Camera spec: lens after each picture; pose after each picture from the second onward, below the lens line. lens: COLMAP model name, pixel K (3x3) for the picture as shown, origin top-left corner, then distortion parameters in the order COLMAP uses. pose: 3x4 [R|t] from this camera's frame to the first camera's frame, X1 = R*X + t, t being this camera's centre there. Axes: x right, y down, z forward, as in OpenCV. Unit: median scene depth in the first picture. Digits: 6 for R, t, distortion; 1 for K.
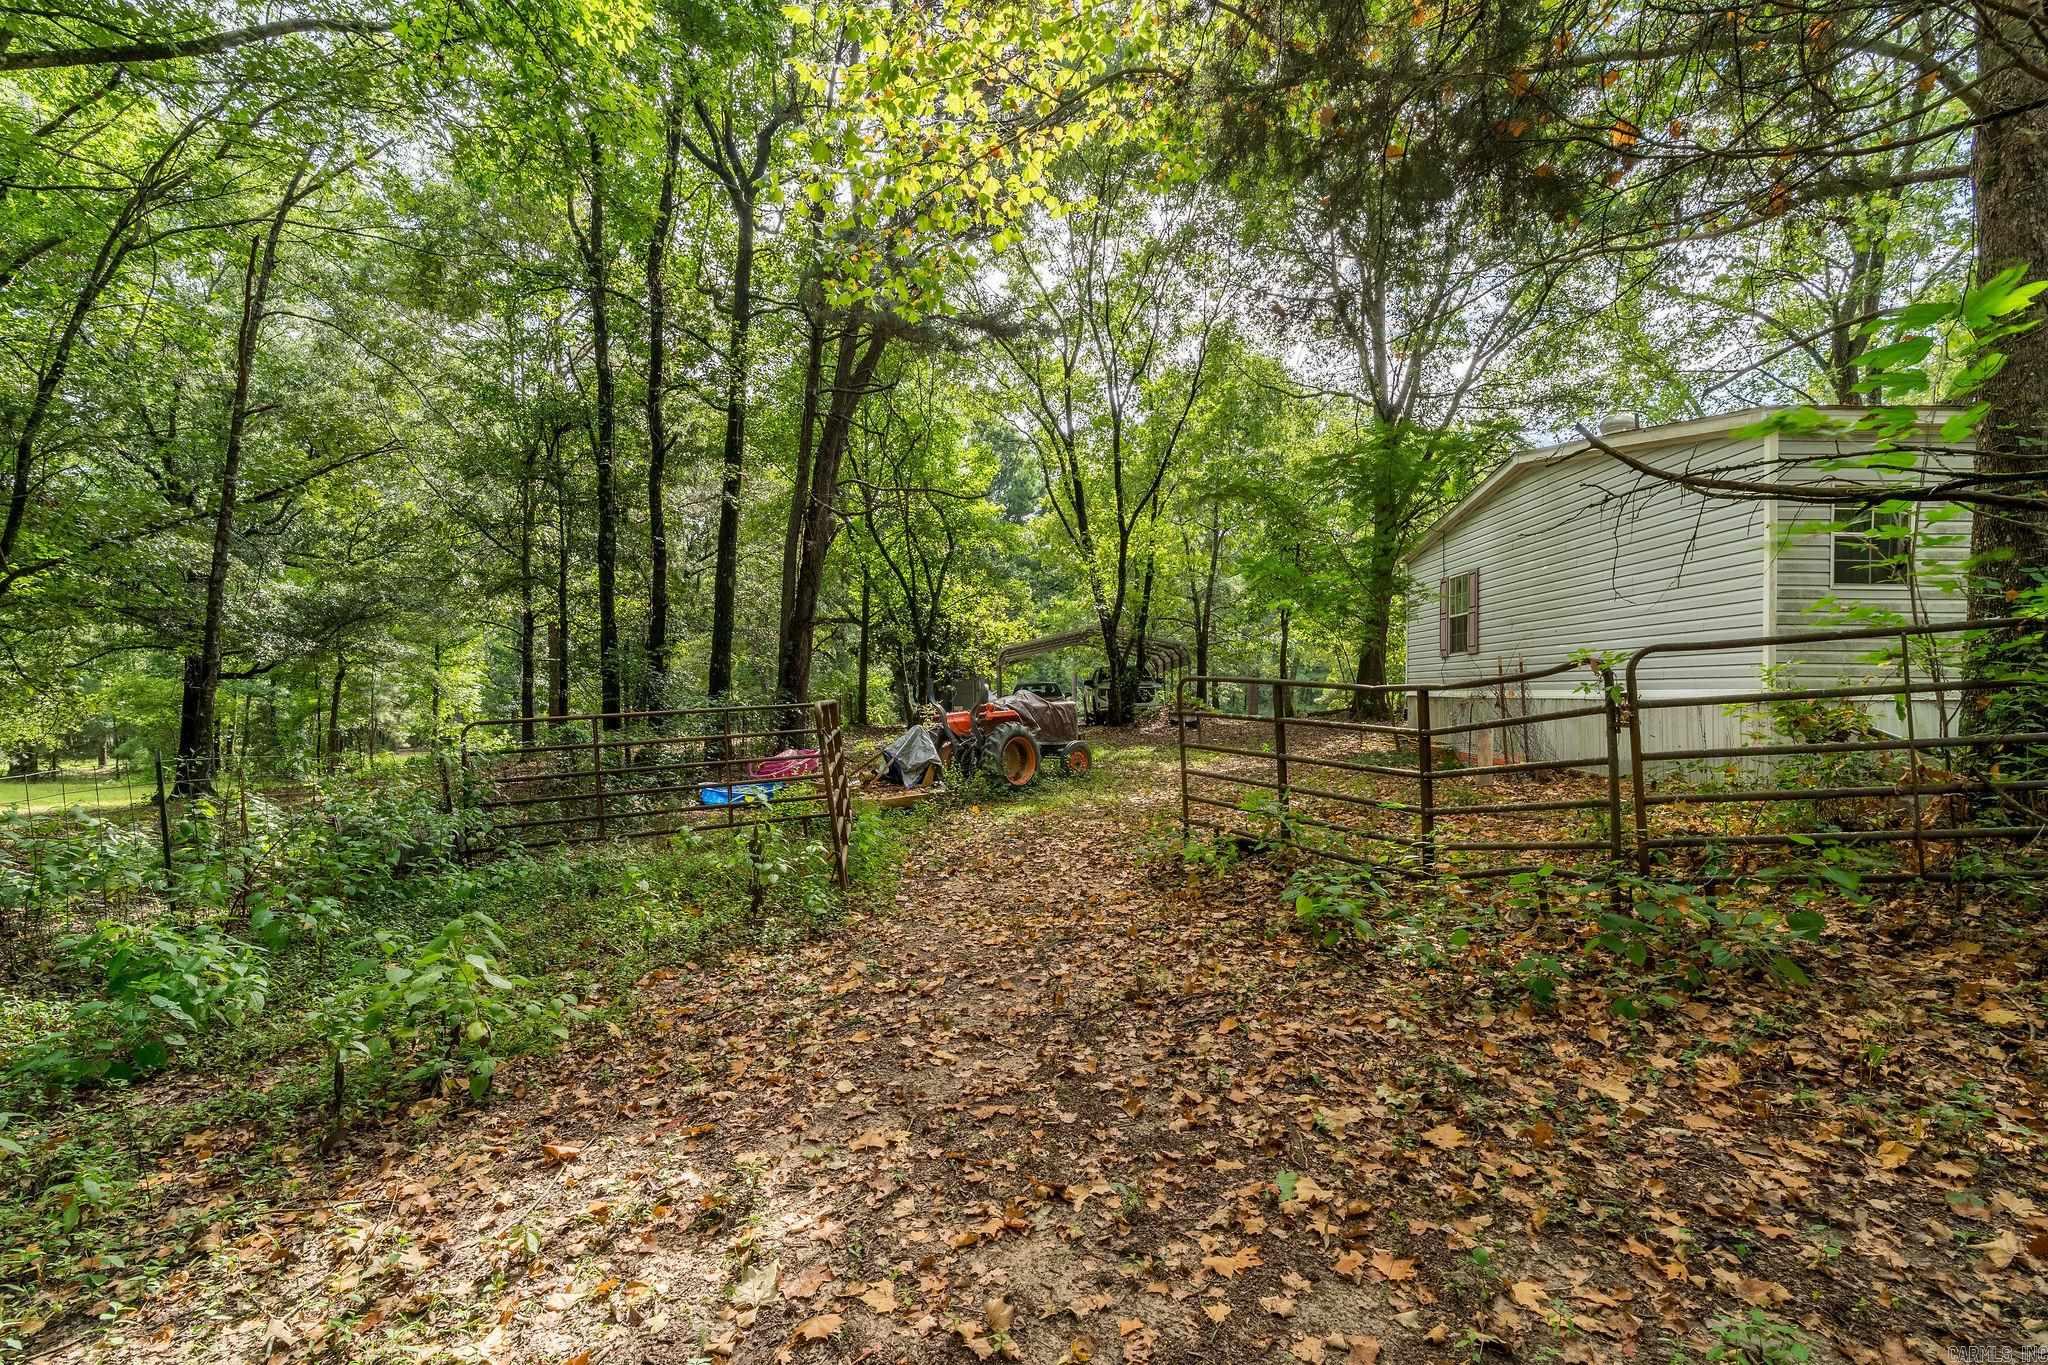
lens RADIAL K [[970.8, 0, 1024.0], [0, 970.8, 682.5], [0, 0, 1]] dist [0.001672, 0.001607]
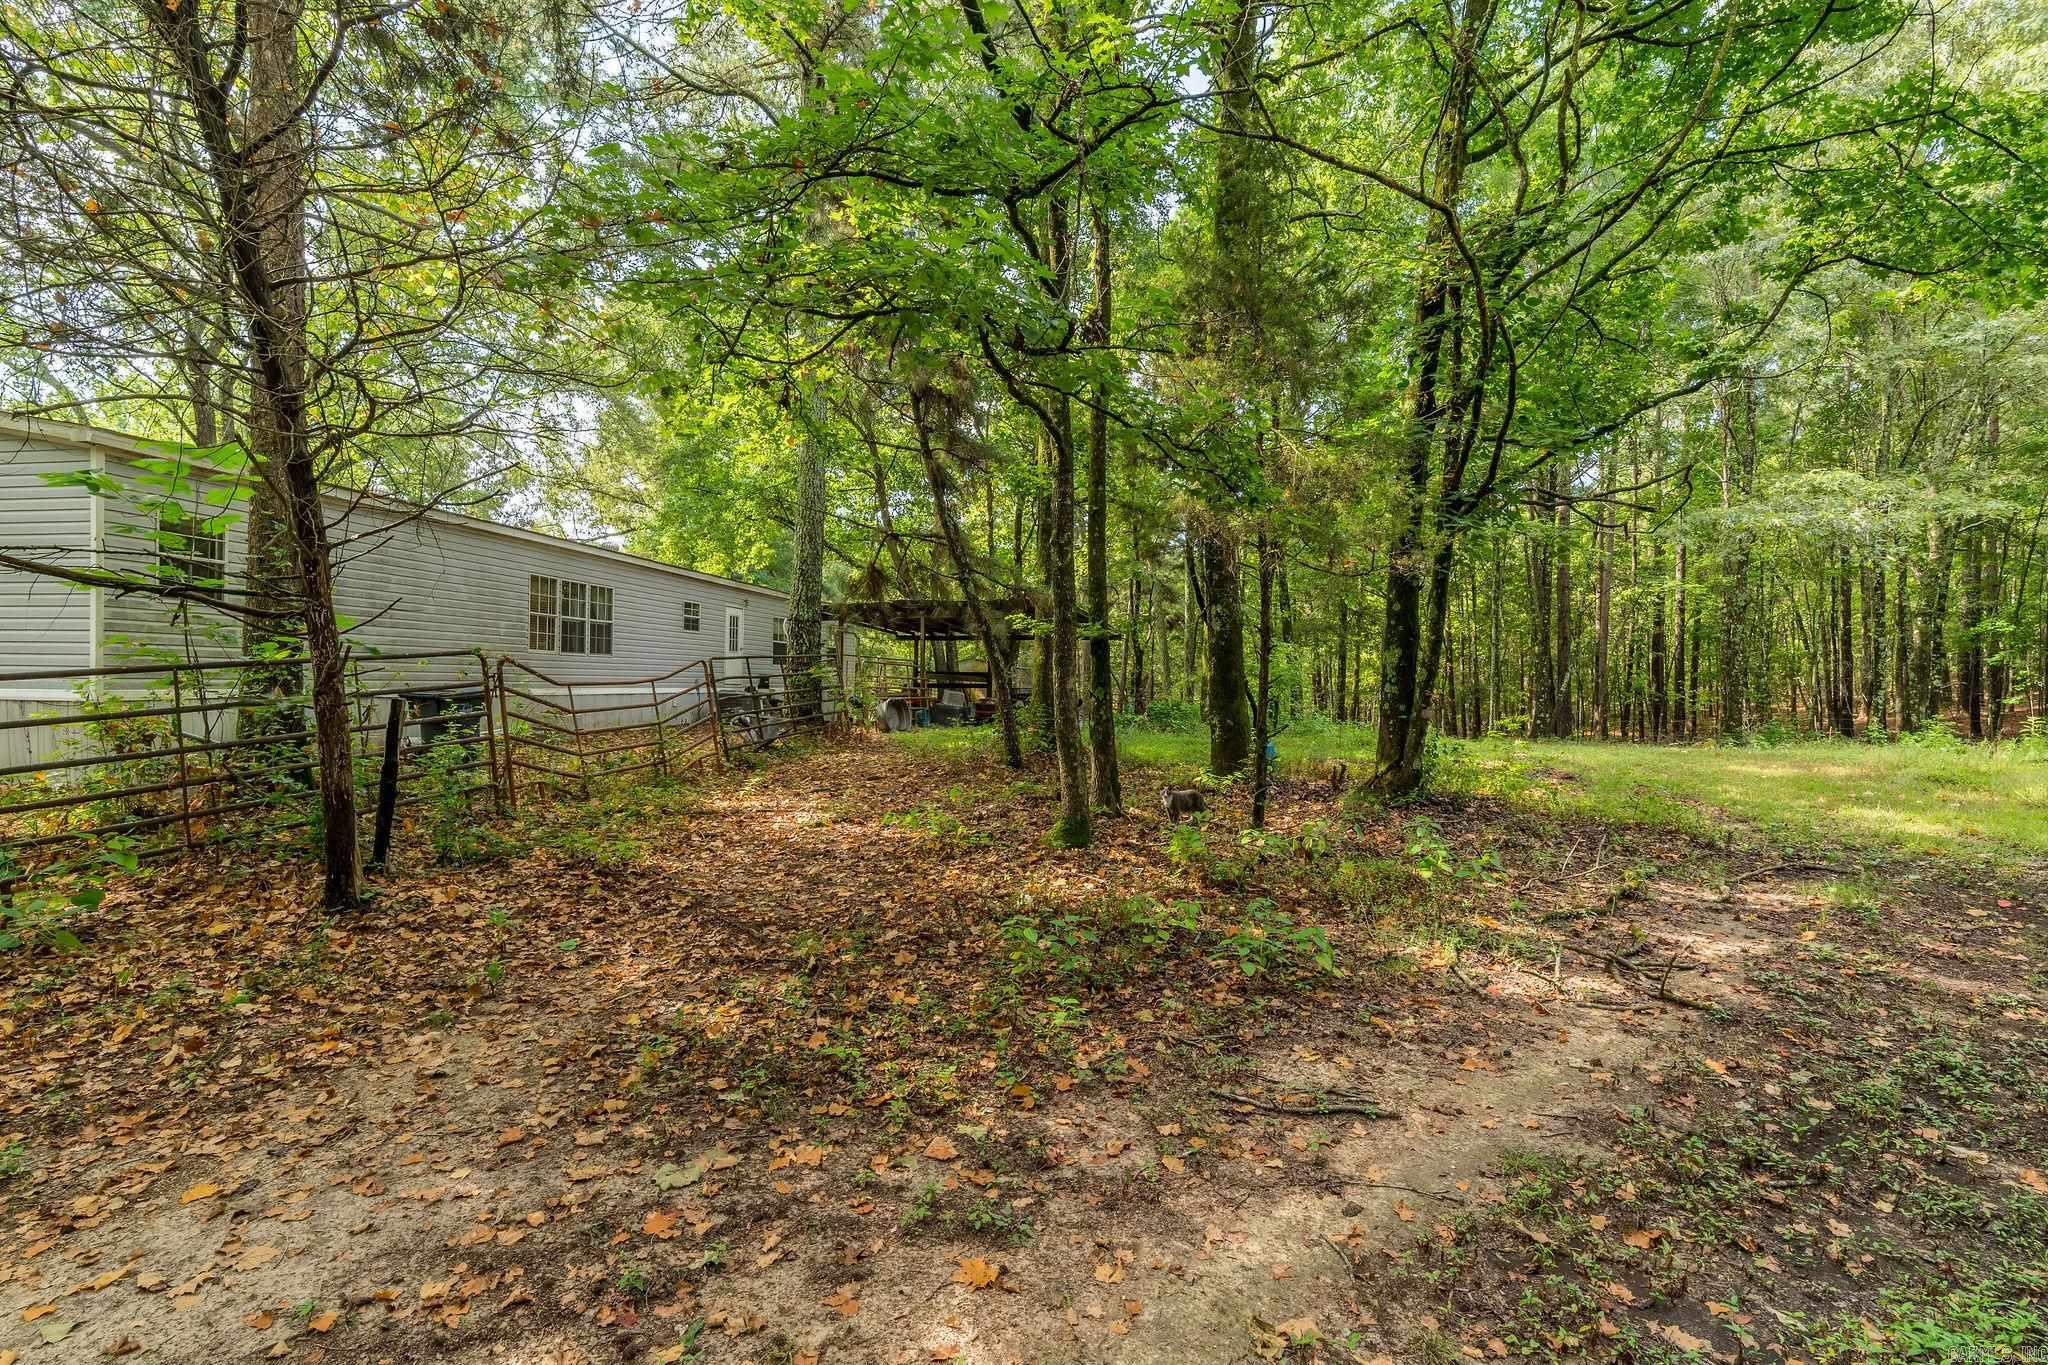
lens RADIAL K [[970.8, 0, 1024.0], [0, 970.8, 682.5], [0, 0, 1]] dist [0.001672, 0.001607]
pose [[0.178465, -0.016739, 0.983804, -0.361807], [-0.014123, 0.999709, 0.019571, -0.123887], [-0.983845, -0.017387, 0.178177, -0.667080]]
